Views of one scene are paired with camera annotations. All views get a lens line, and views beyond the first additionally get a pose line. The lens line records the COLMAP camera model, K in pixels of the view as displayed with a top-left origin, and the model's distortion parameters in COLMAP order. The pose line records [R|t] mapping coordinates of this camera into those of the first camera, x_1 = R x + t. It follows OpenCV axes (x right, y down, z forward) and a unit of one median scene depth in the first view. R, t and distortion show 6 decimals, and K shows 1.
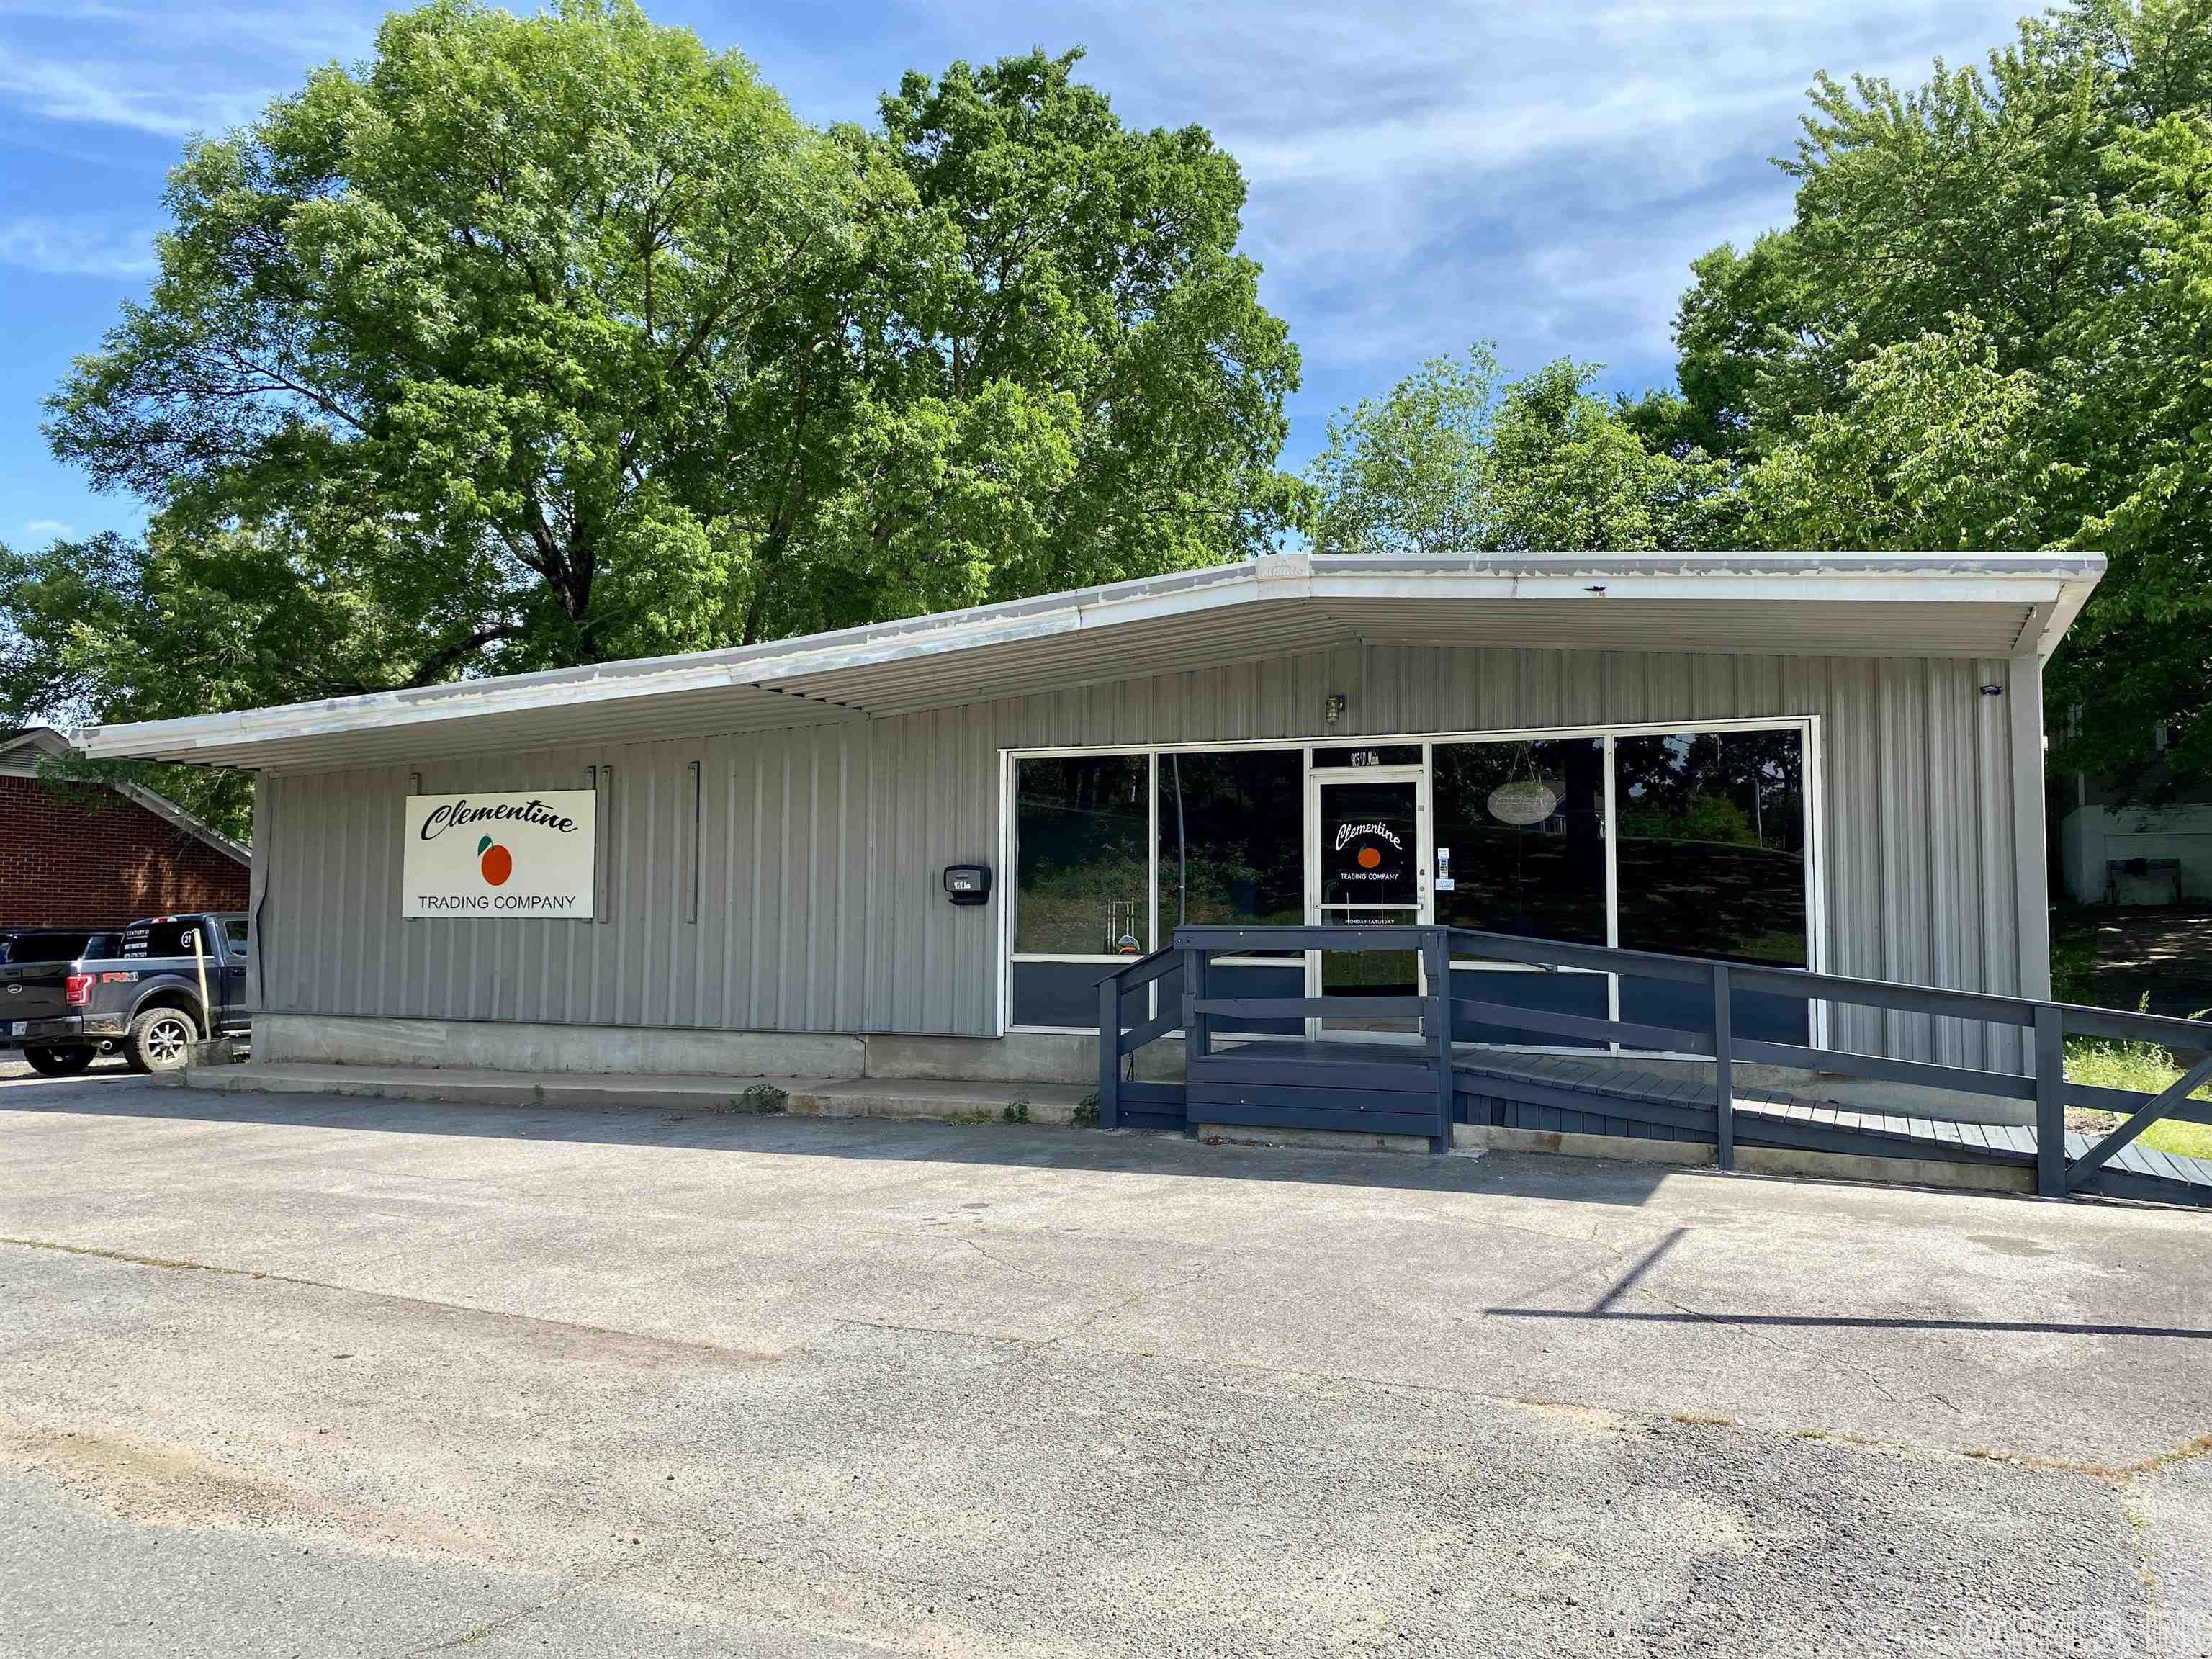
lens RADIAL K [[1679.7, 0, 1119.9], [0, 1679.7, 829.2], [0, 0, 1]] dist [0.053590, -0.076432]
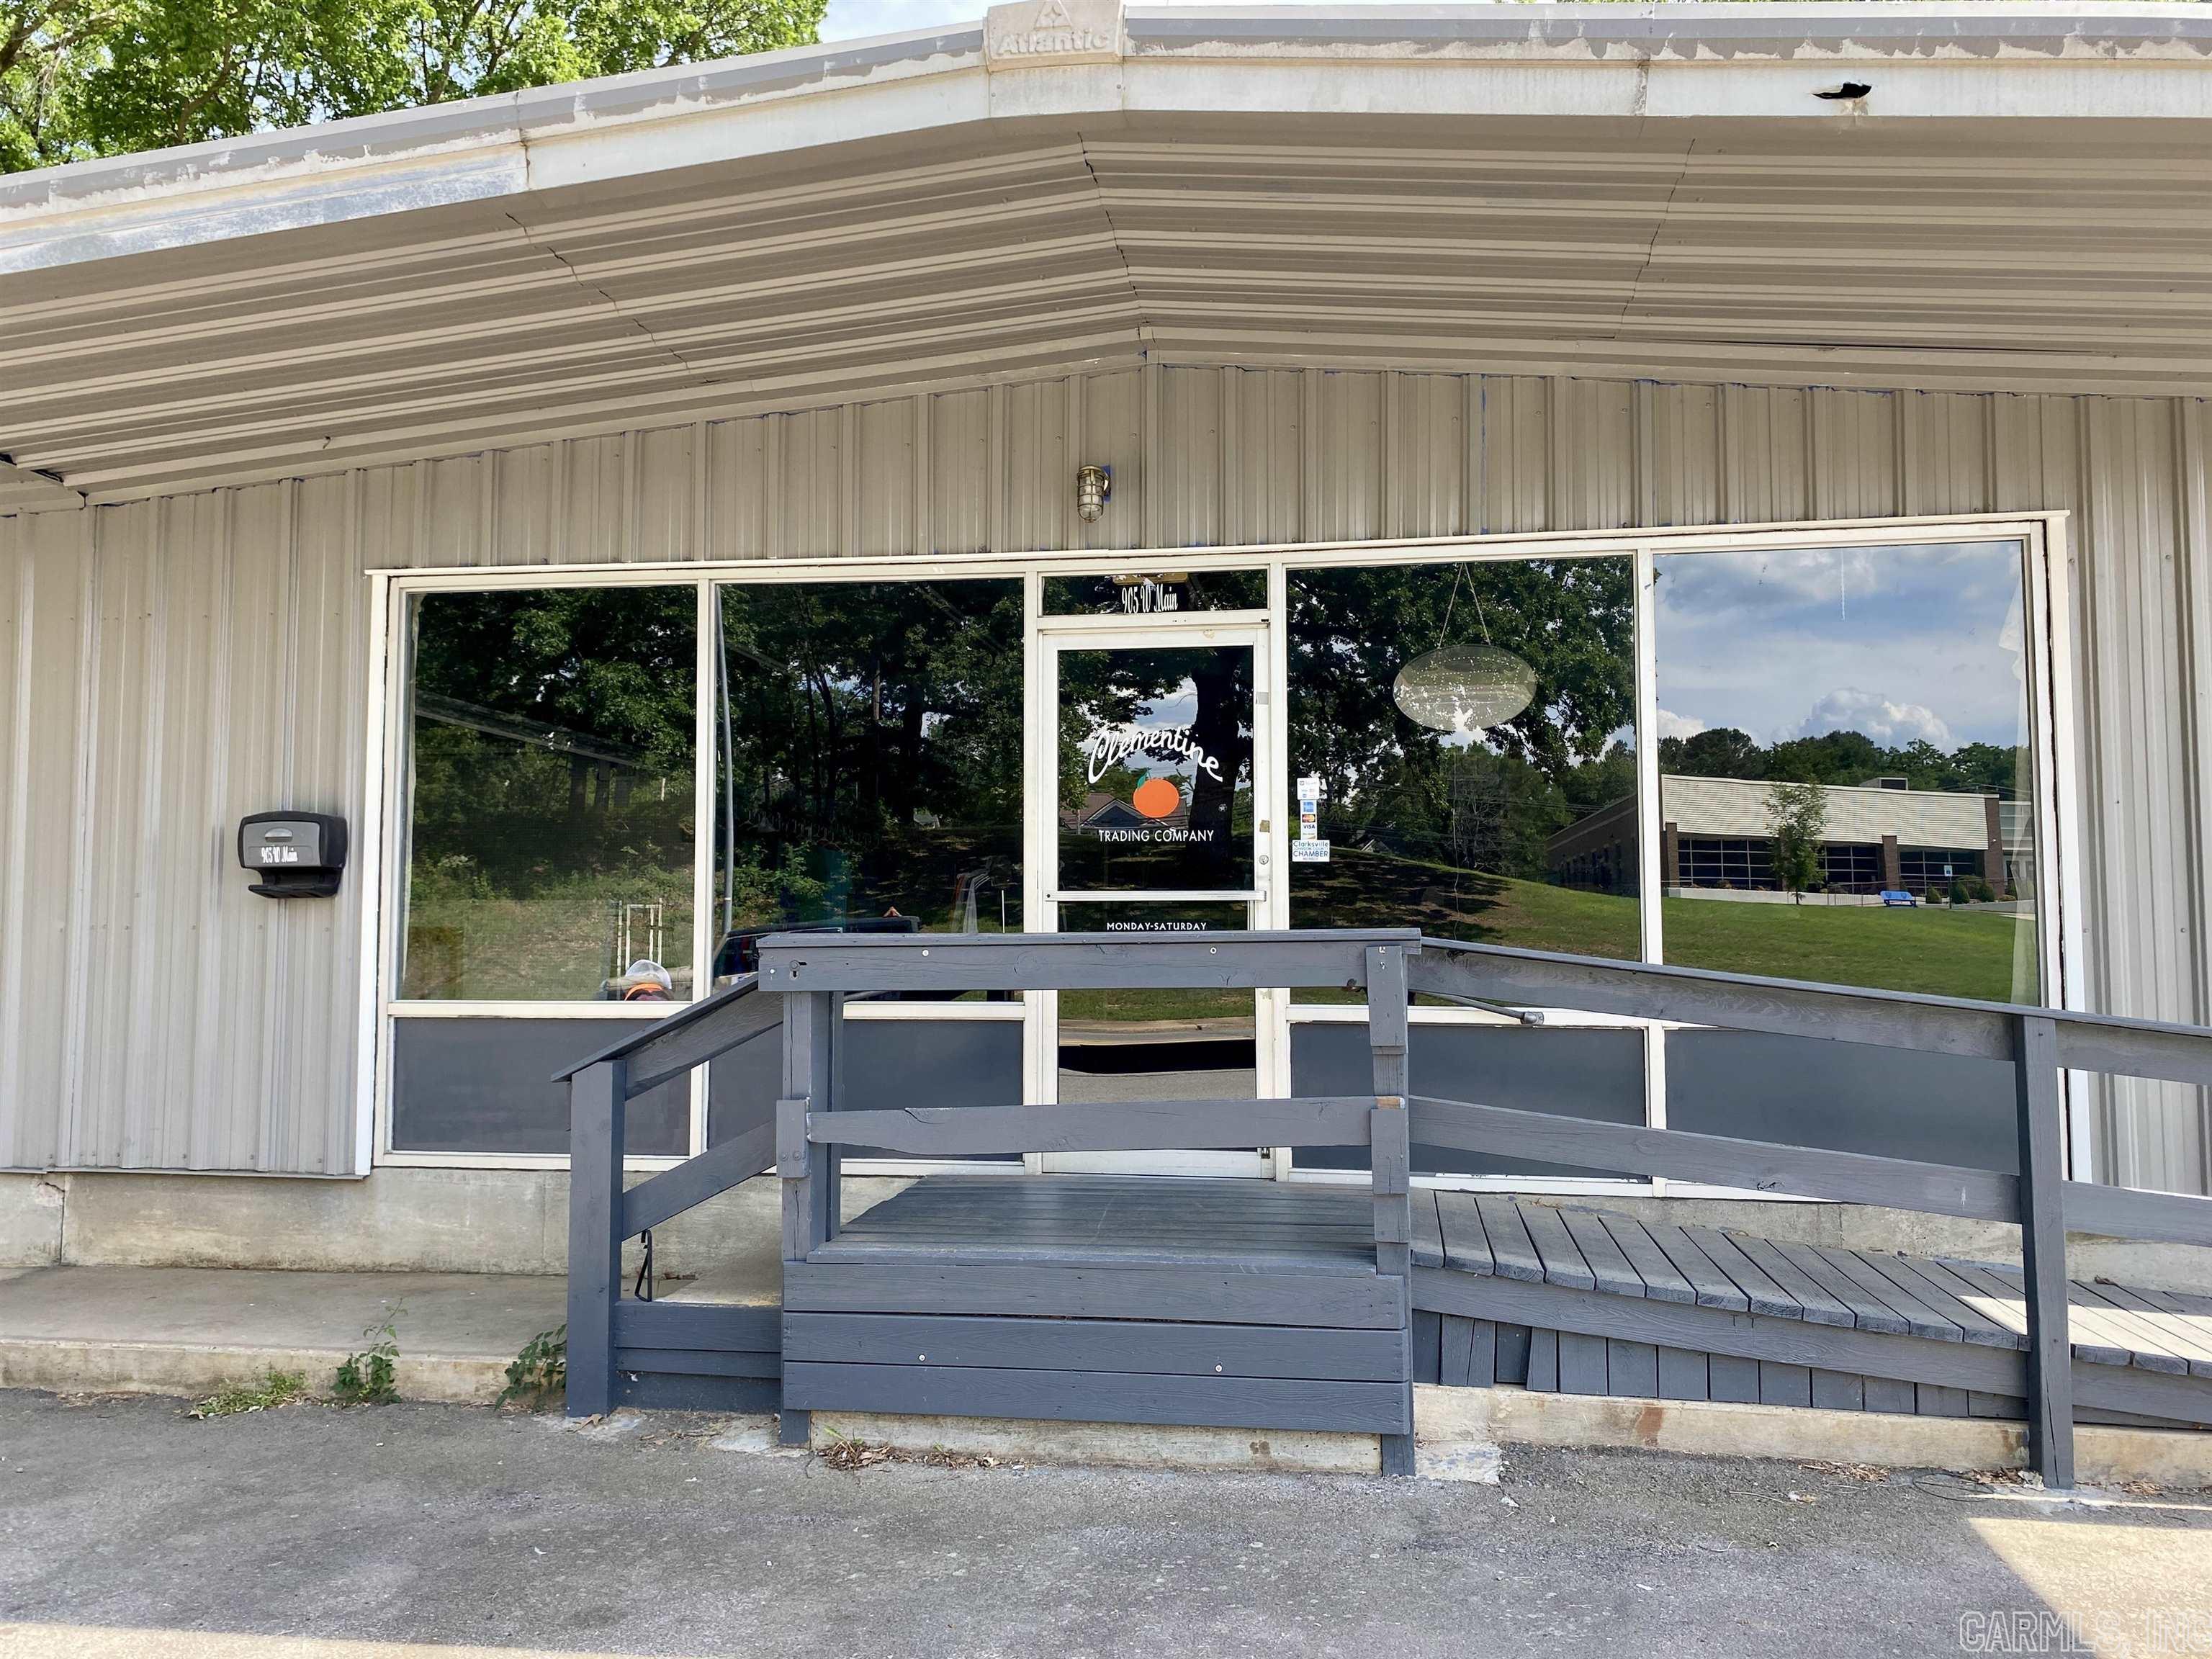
lens RADIAL K [[1679.7, 0, 1117.8], [0, 1679.7, 846.7], [0, 0, 1]] dist [0.053590, -0.076432]
pose [[0.964032, 0.011491, 0.265537, 0.006481], [-0.010721, 0.999933, -0.004350, 0.033268], [-0.265569, 0.001347, 0.964091, 0.520641]]
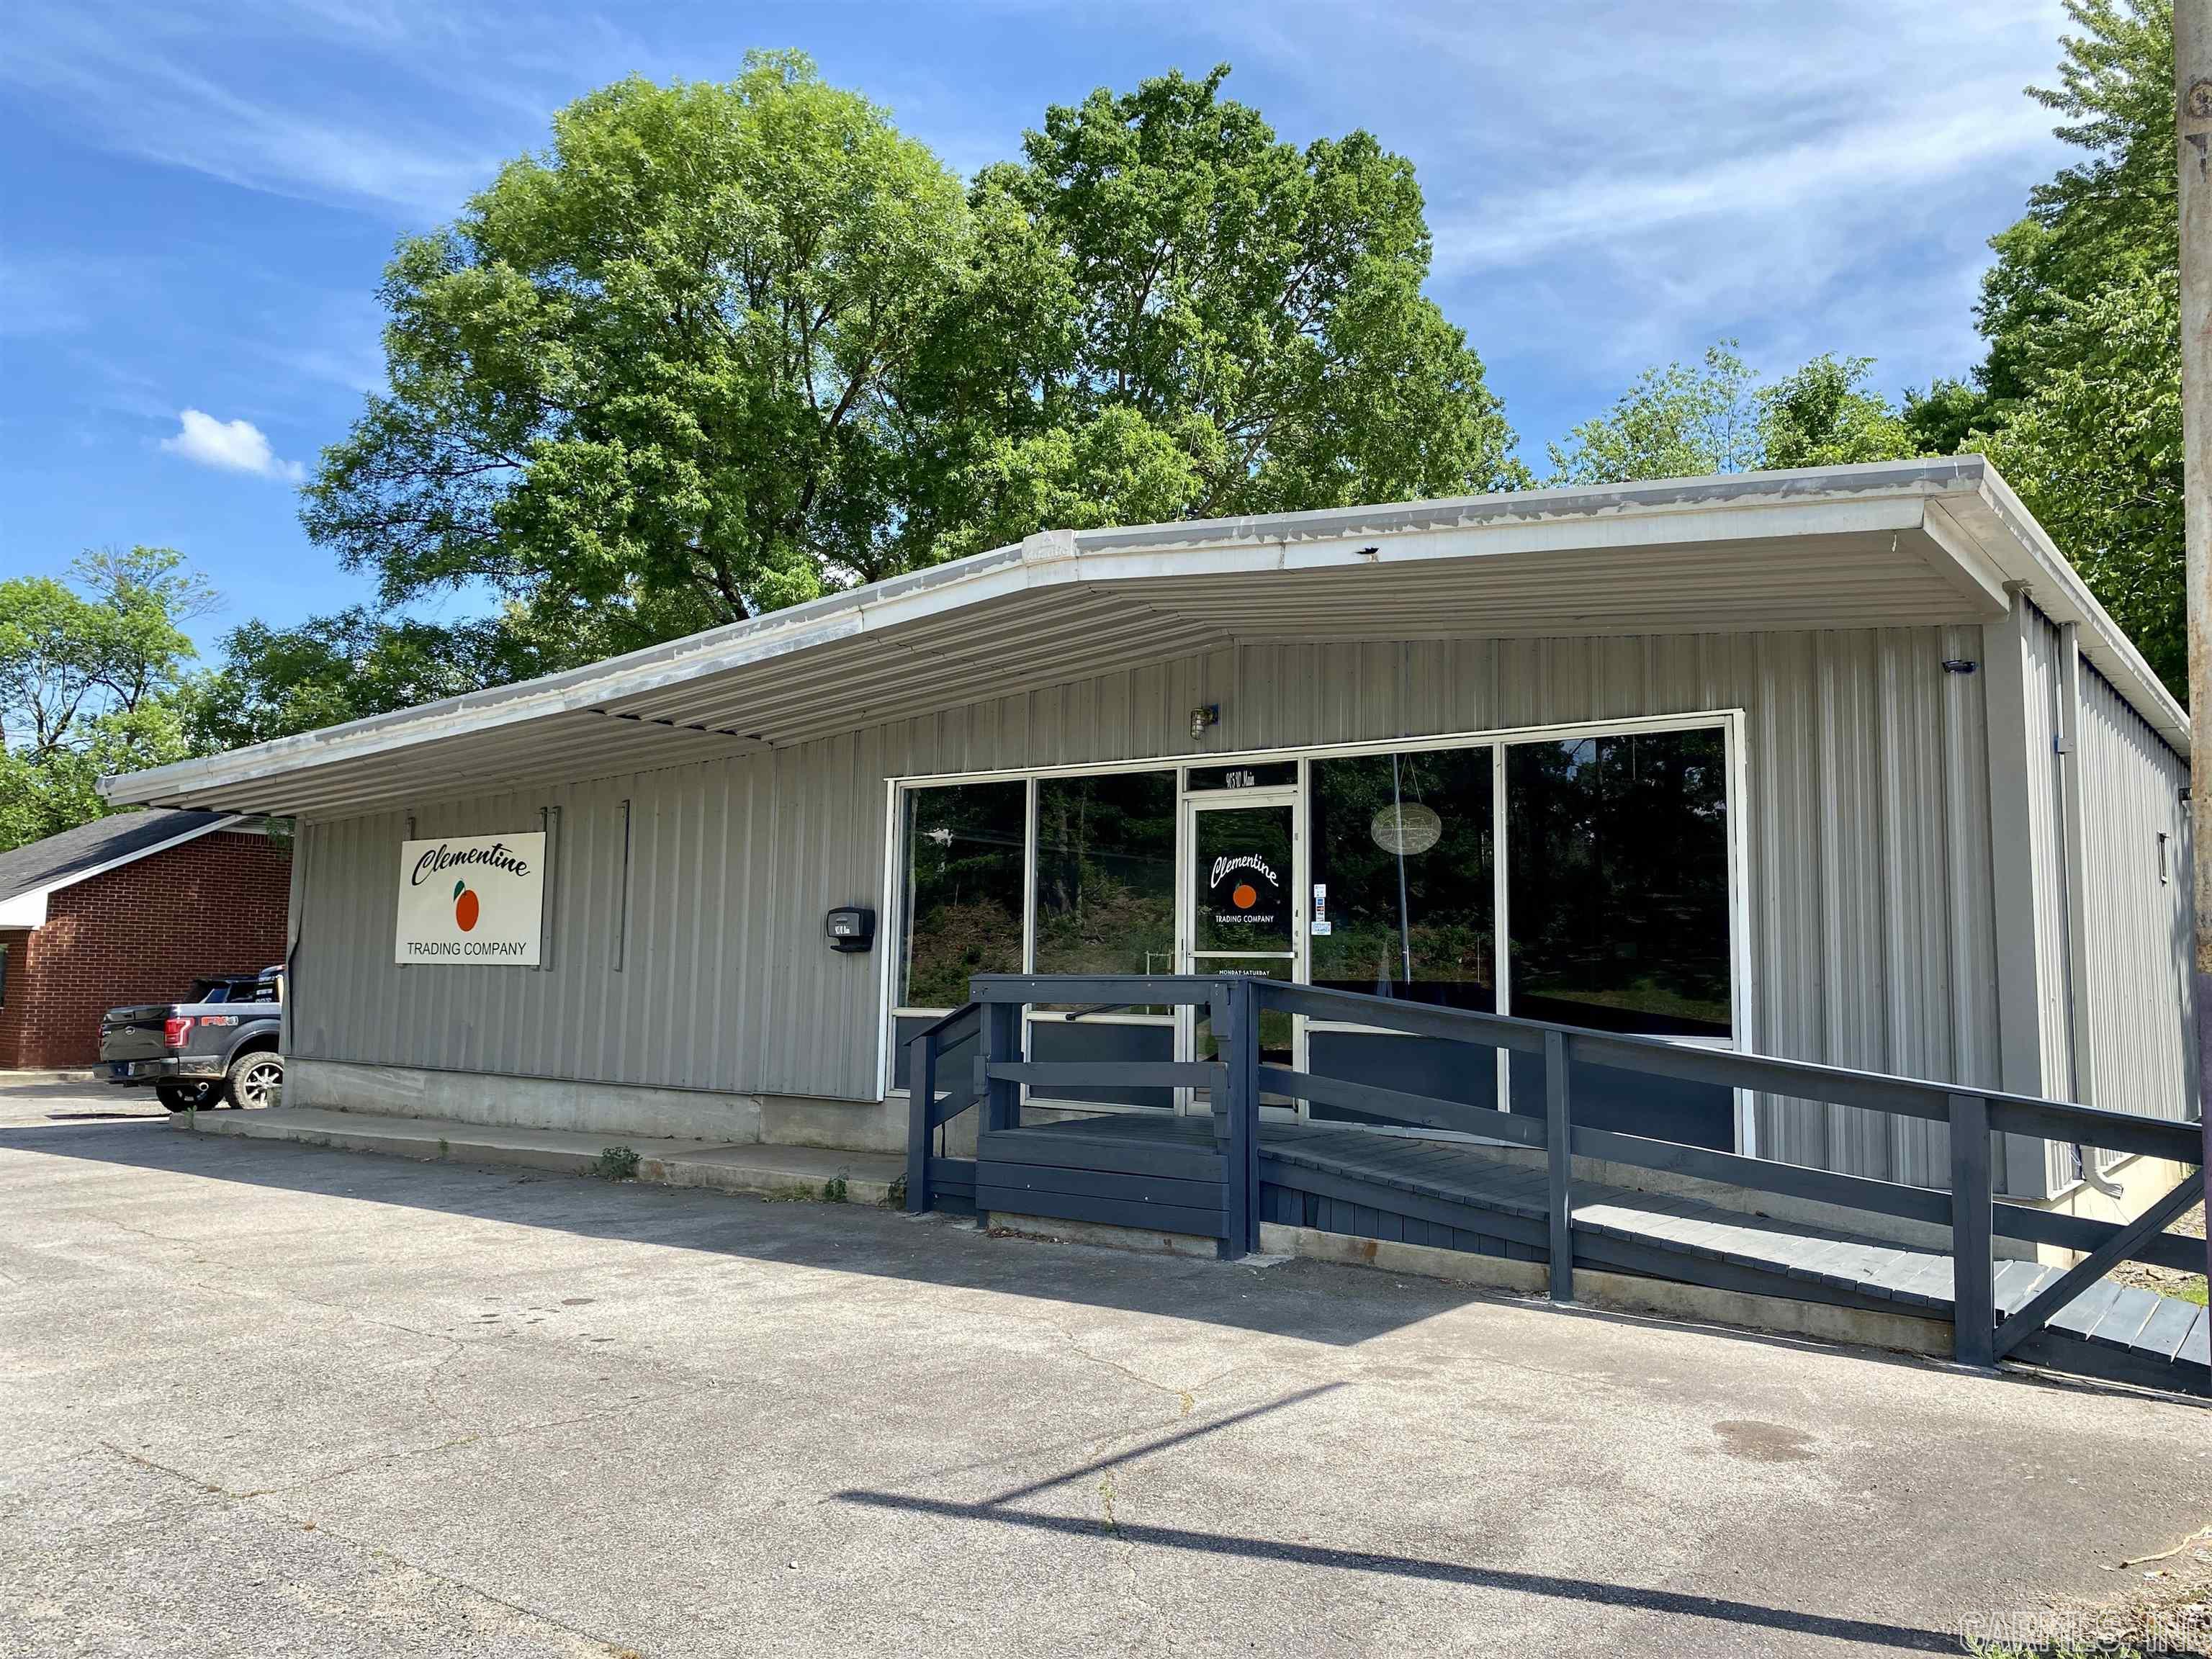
lens RADIAL K [[1679.7, 0, 1118.4], [0, 1679.7, 811.4], [0, 0, 1]] dist [0.053590, -0.076432]
pose [[0.974782, -0.011962, -0.222840, 0.271658], [0.001324, 0.998855, -0.047827, 0.014256], [0.223157, 0.046326, 0.973681, 0.165458]]
